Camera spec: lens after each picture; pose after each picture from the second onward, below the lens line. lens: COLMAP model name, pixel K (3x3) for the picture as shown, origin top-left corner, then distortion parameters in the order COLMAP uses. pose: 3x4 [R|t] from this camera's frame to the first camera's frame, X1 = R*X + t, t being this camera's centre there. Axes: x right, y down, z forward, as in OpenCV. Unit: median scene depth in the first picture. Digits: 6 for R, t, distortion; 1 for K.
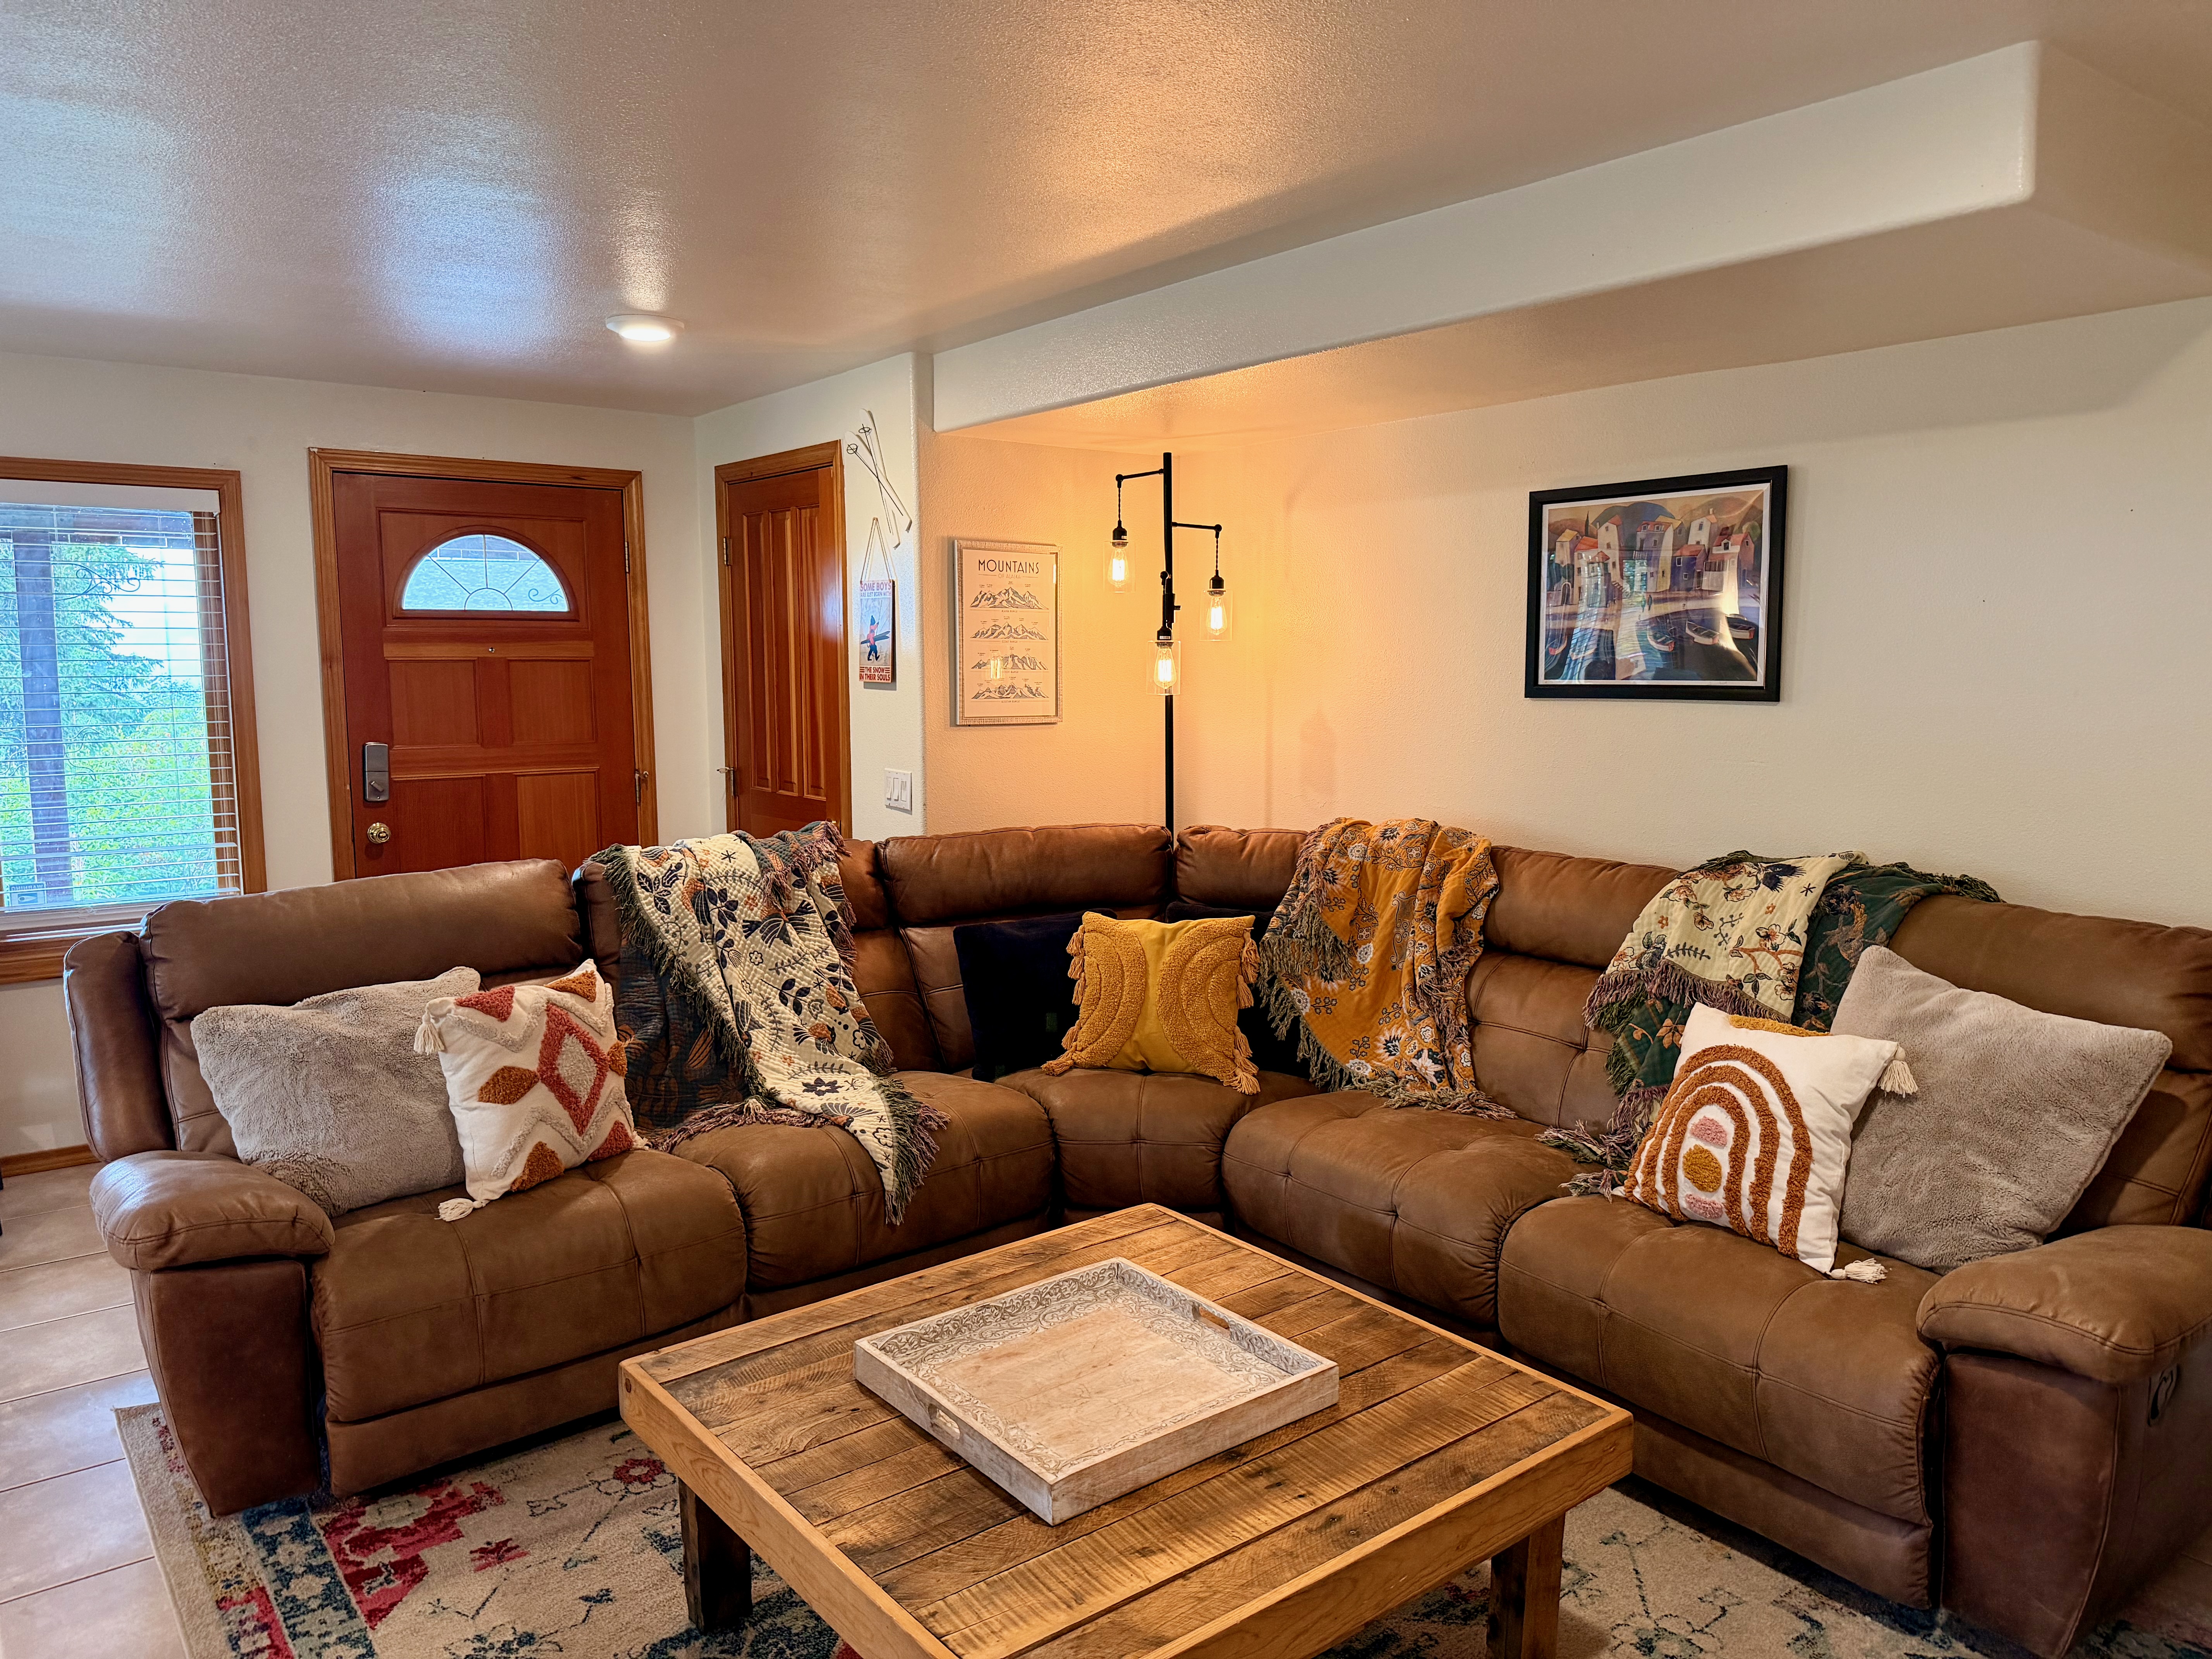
lens RADIAL K [[1551.1, 0, 1097.3], [0, 1551.1, 861.1], [0, 0, 1]] dist [0.106734, -0.143729]
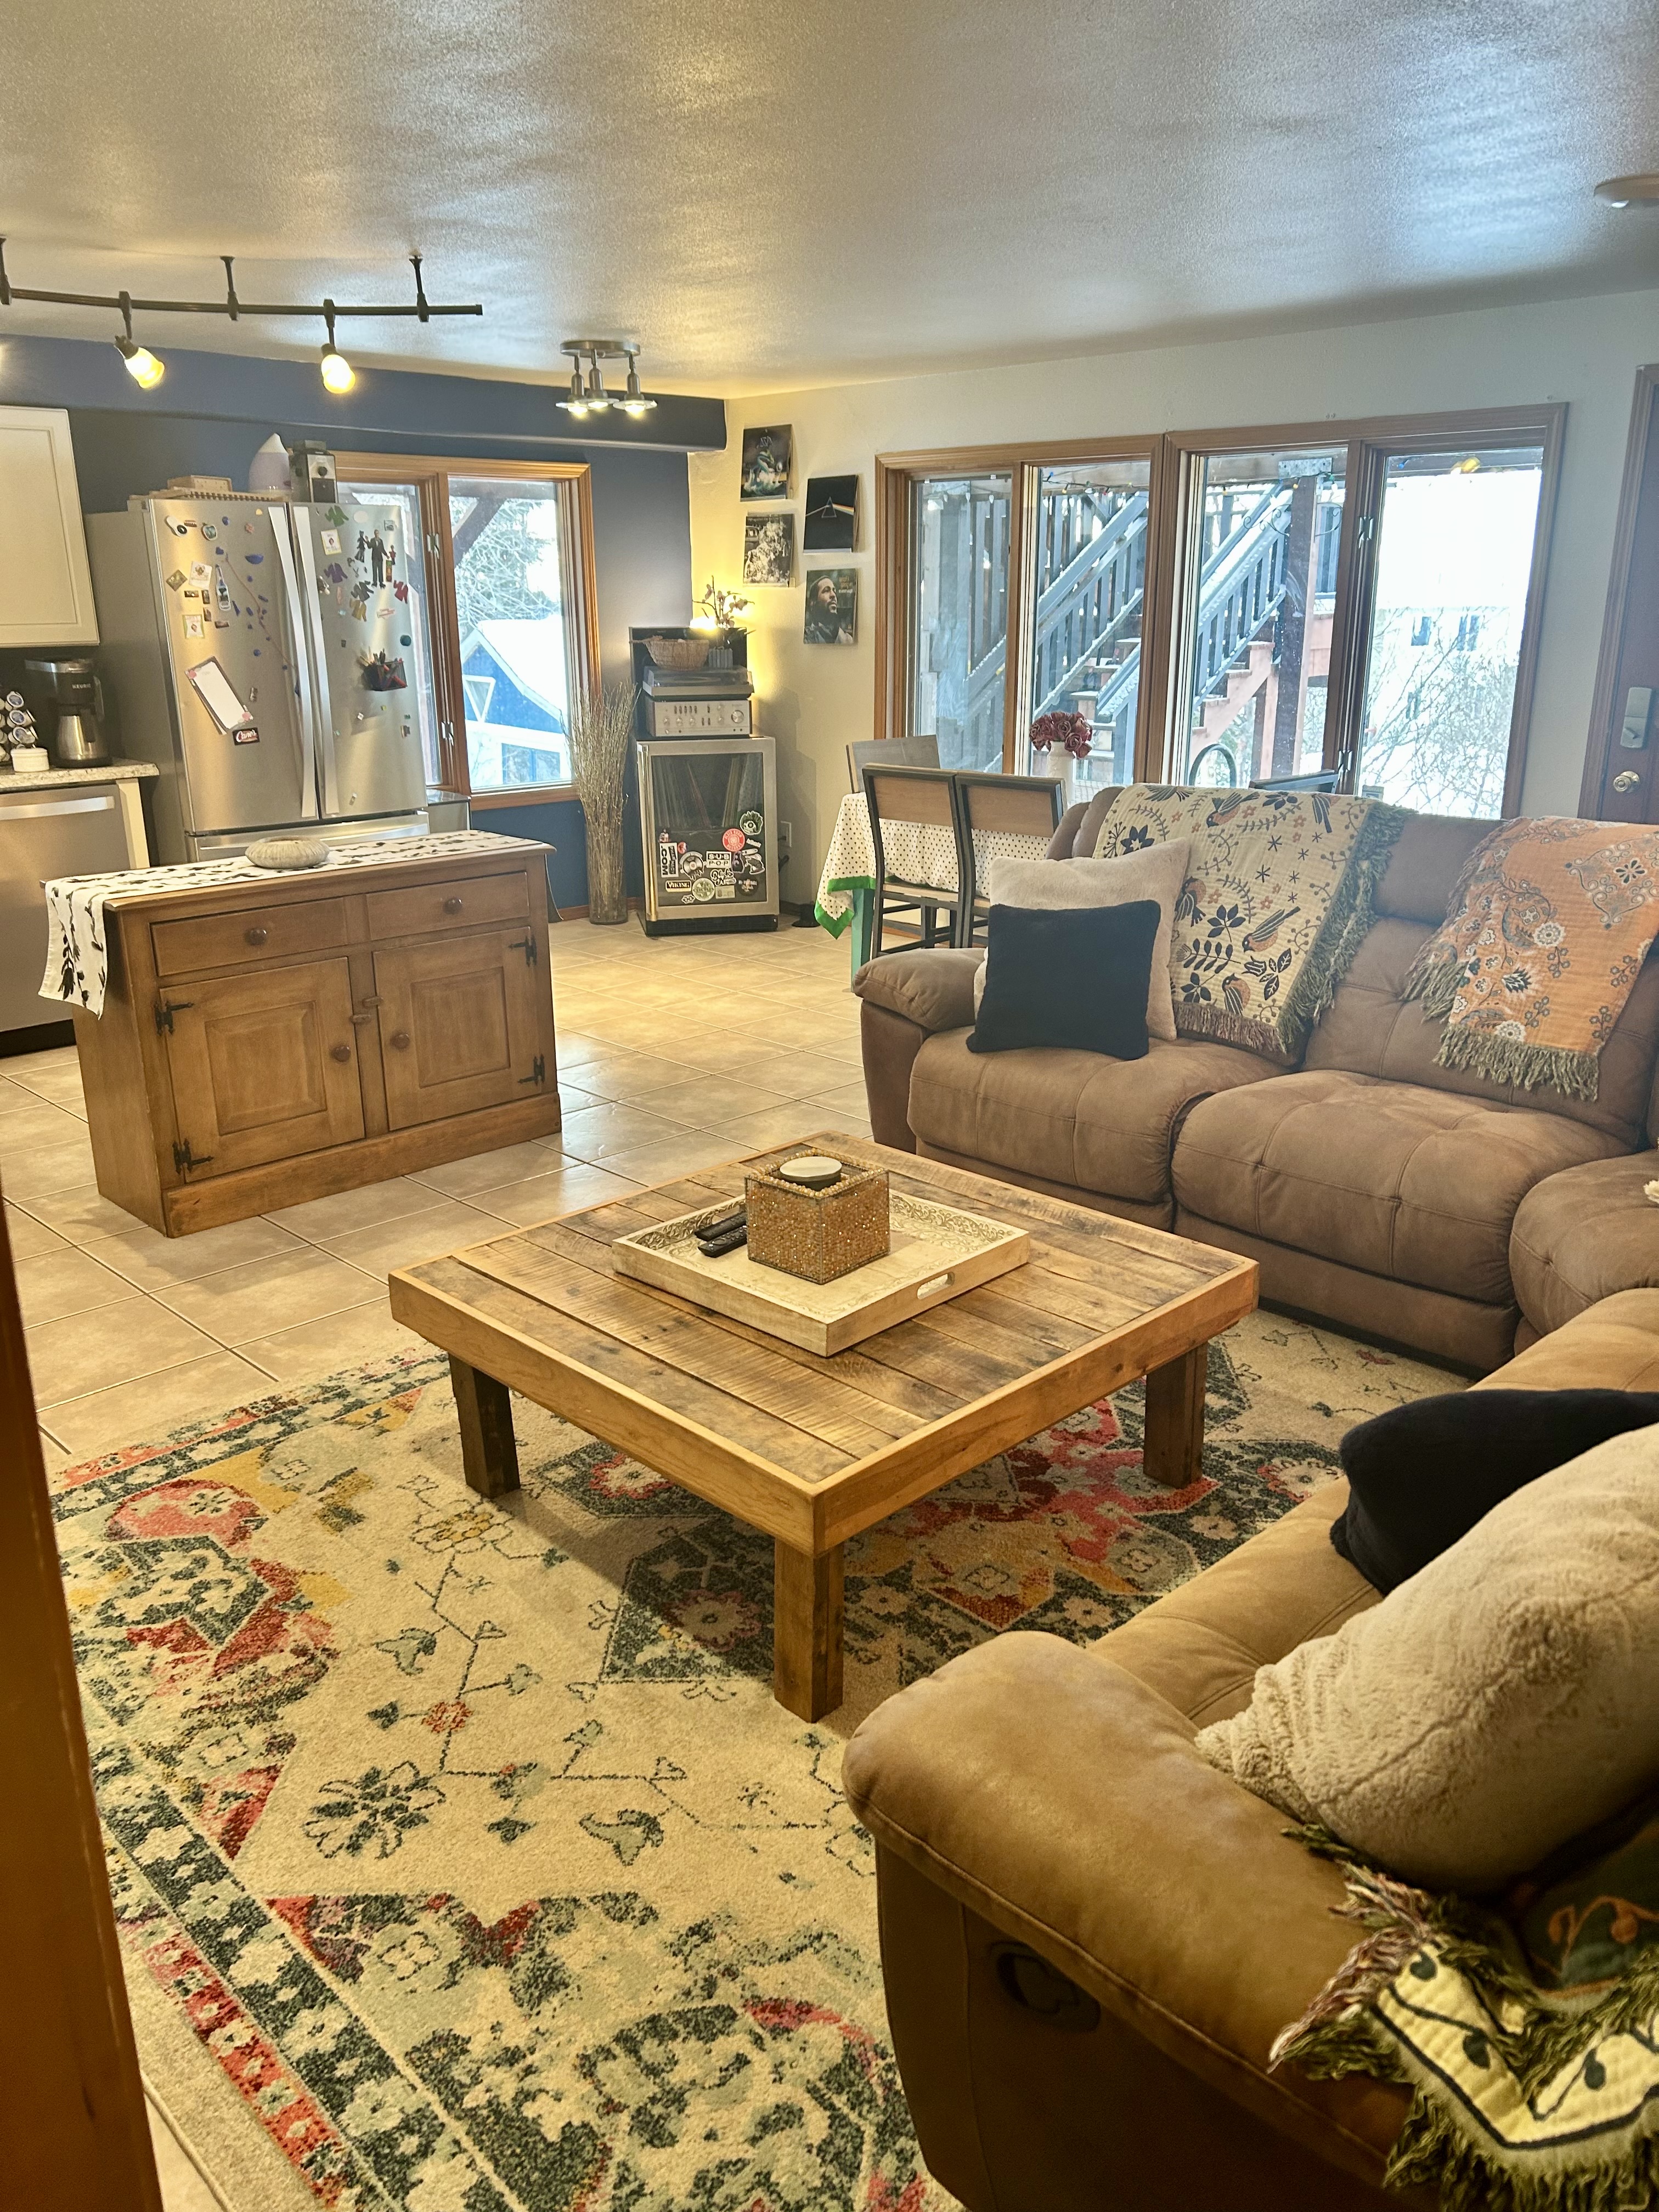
lens RADIAL K [[1677.3, 0, 842.5], [0, 1677.3, 1103.6], [0, 0, 1]] dist [0.082206, -0.091183]
pose [[0.124071, 0.297069, -0.946761, 0.728106], [-0.125526, 0.951167, 0.282002, -0.083681], [0.984302, 0.083855, 0.155302, 0.514268]]
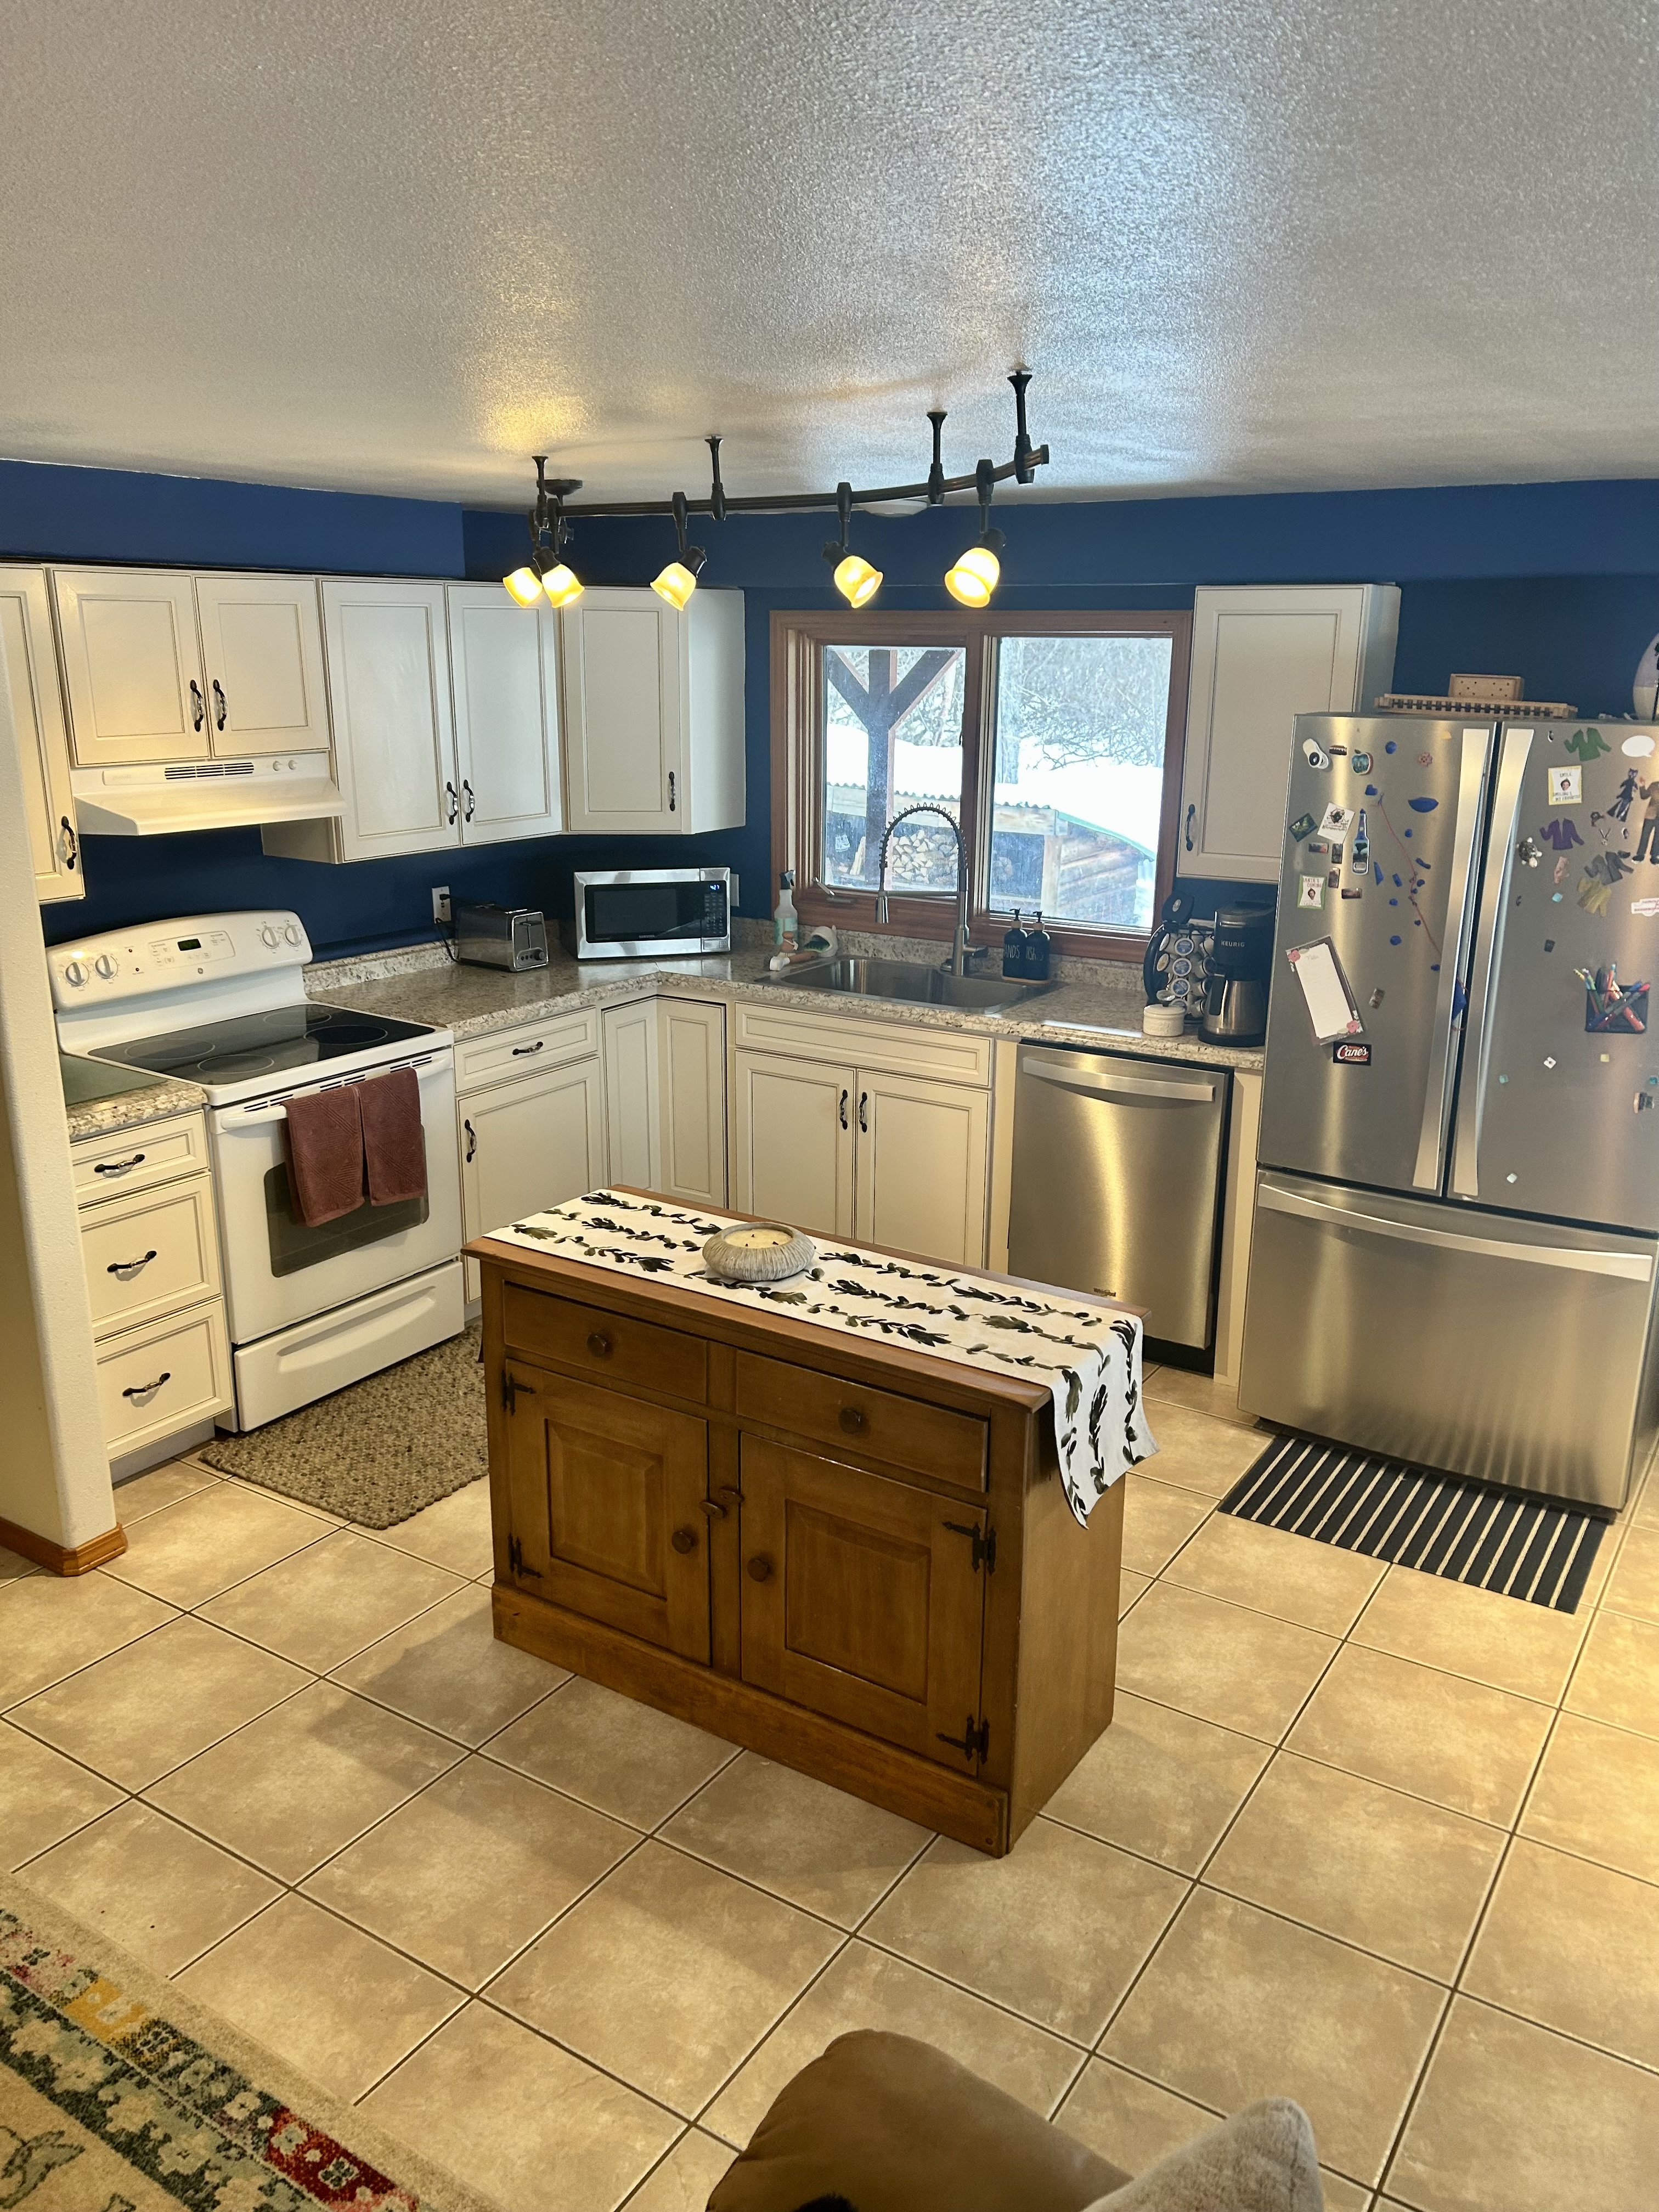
lens RADIAL K [[1656.9, 0, 829.5], [0, 1656.9, 1106.0], [0, 0, 1]] dist [0.024861, 0.006250]
pose [[-0.943947, 0.085343, -0.318873, -0.287940], [-0.048360, 0.919823, 0.389341, -0.256132], [0.326535, 0.382938, -0.864138, 0.999499]]
